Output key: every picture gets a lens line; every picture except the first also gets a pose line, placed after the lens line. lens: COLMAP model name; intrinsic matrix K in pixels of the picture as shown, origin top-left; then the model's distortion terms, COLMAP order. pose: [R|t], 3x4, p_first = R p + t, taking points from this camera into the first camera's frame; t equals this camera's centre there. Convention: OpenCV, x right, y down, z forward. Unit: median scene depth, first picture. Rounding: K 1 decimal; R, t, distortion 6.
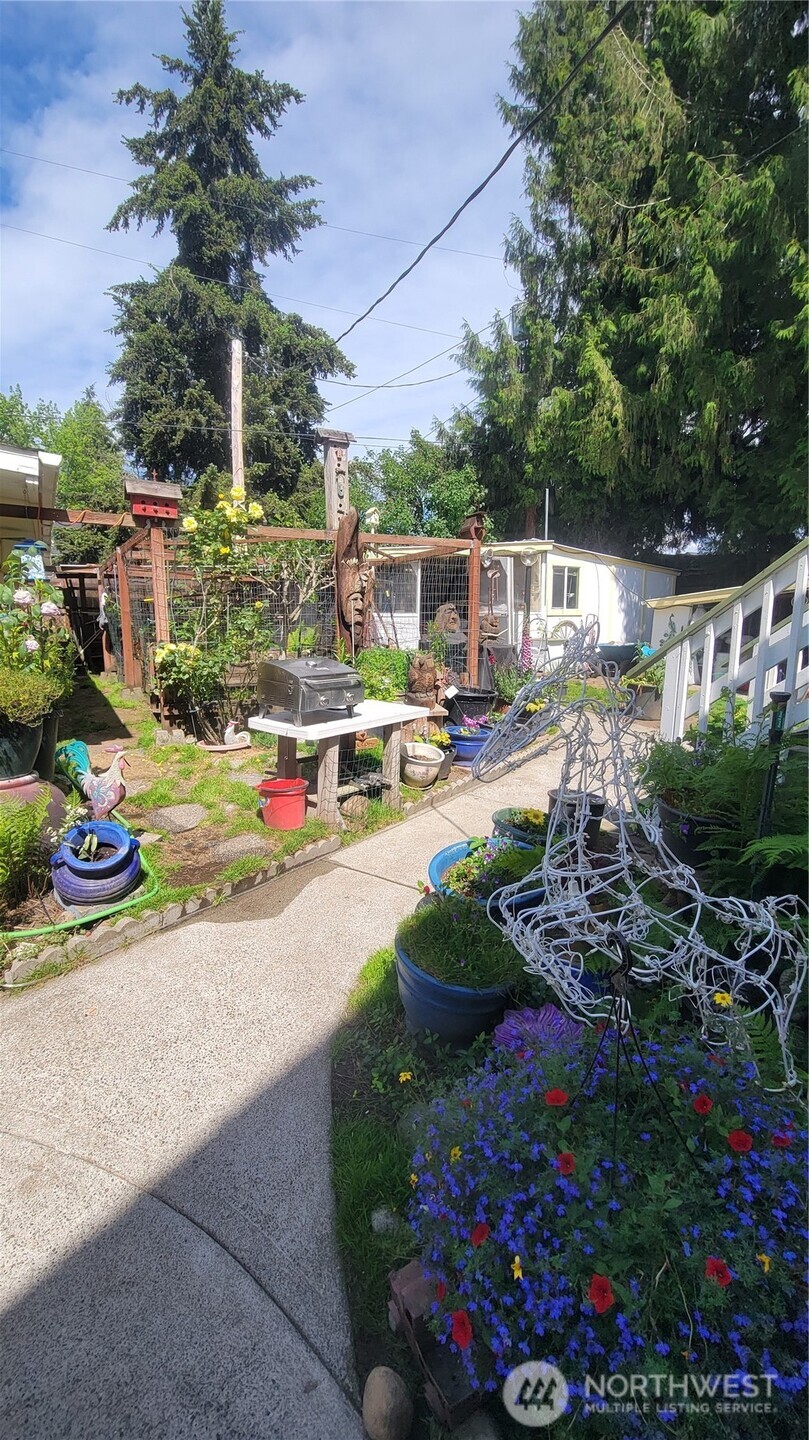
lens RADIAL K [[587.6, 0, 397.2], [0, 587.6, 721.6], [0, 0, 1]] dist [-0.002740, 0.002056]
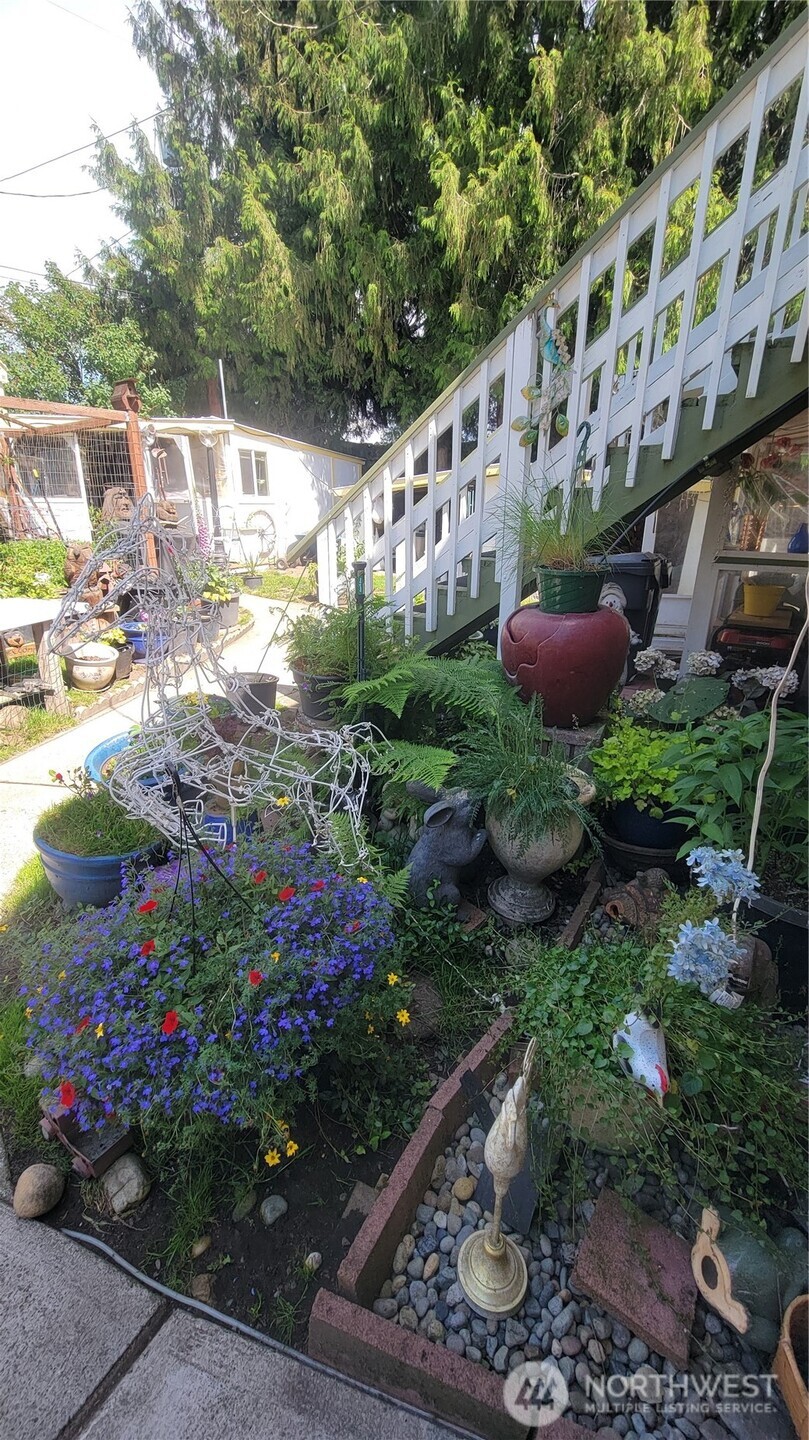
lens RADIAL K [[587.6, 0, 400.6], [0, 587.6, 722.7], [0, 0, 1]] dist [-0.002740, 0.002056]
pose [[0.892481, -0.149966, 0.425427, 0.027462], [0.073415, 0.978834, 0.191033, 0.007946], [-0.445071, -0.139261, 0.884600, -0.023734]]
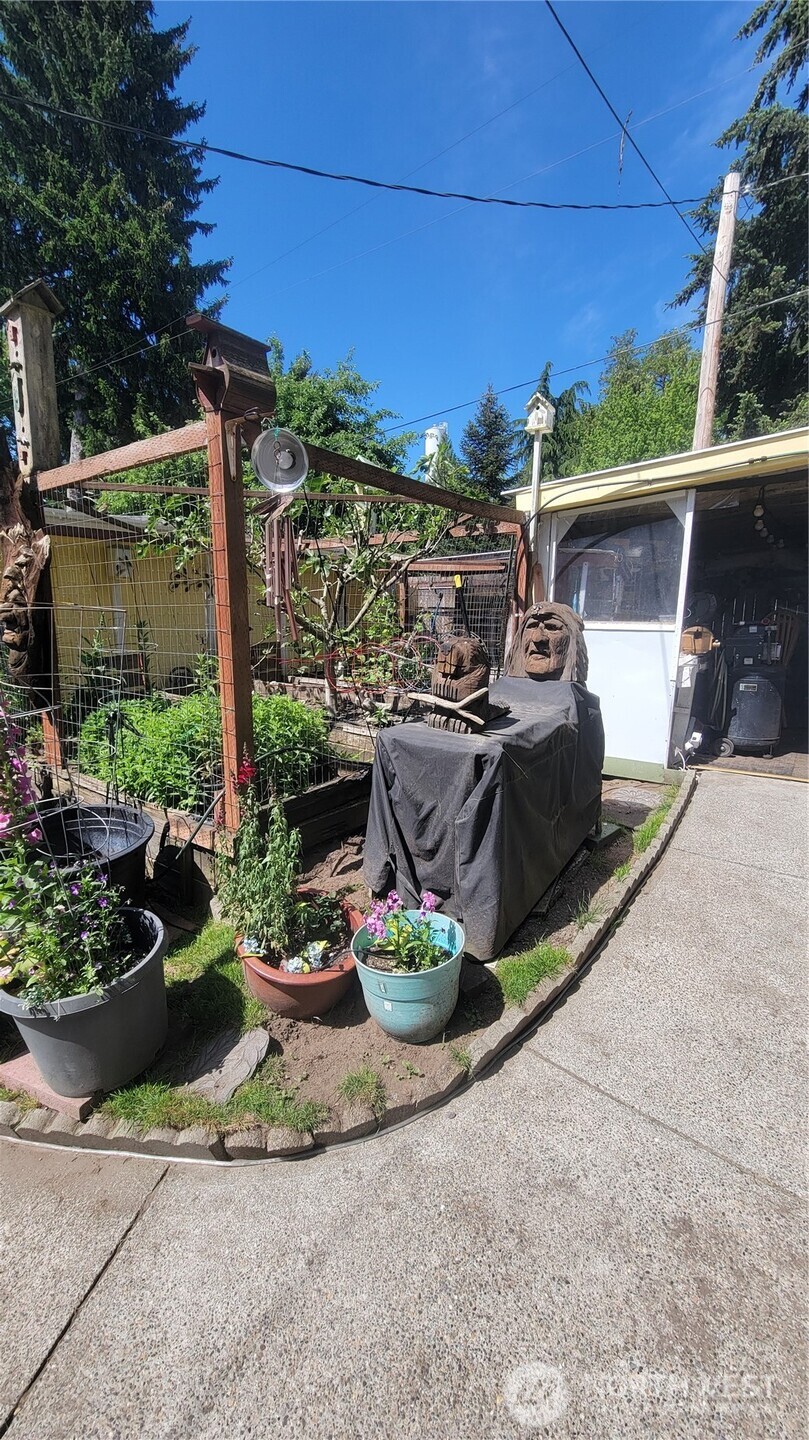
lens RADIAL K [[587.6, 0, 398.6], [0, 587.6, 723.1], [0, 0, 1]] dist [-0.002740, 0.002056]
pose [[0.380517, 0.178097, -0.907463, 0.277436], [-0.171465, 0.977853, 0.120013, -0.103444], [0.908739, 0.109932, 0.402627, 0.528021]]
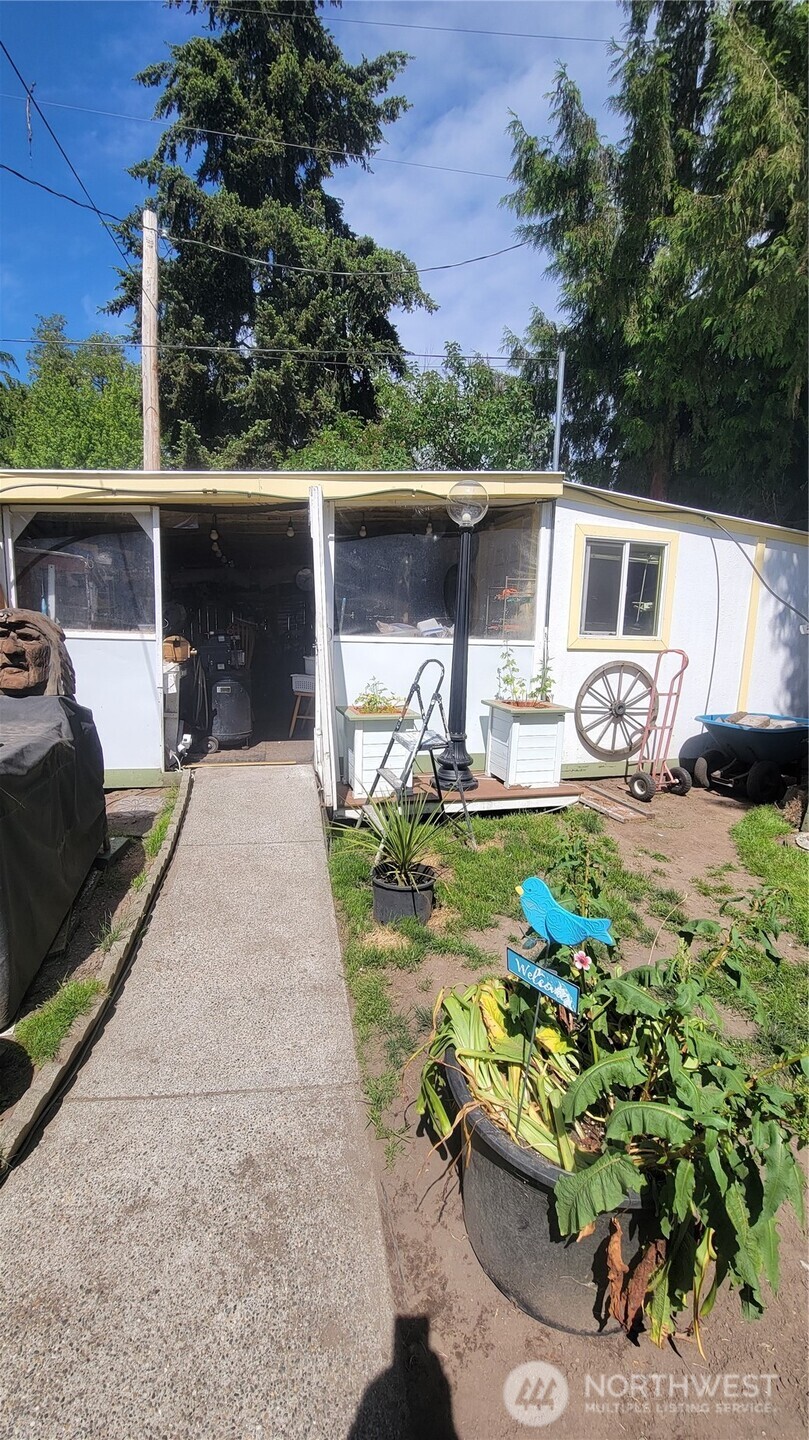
lens RADIAL K [[587.6, 0, 400.7], [0, 587.6, 724.4], [0, 0, 1]] dist [-0.002740, 0.002056]
pose [[0.942867, 0.090382, -0.320675, 0.277749], [-0.097370, 0.995231, -0.005787, -0.103986], [0.318623, 0.036680, 0.947172, 0.516811]]
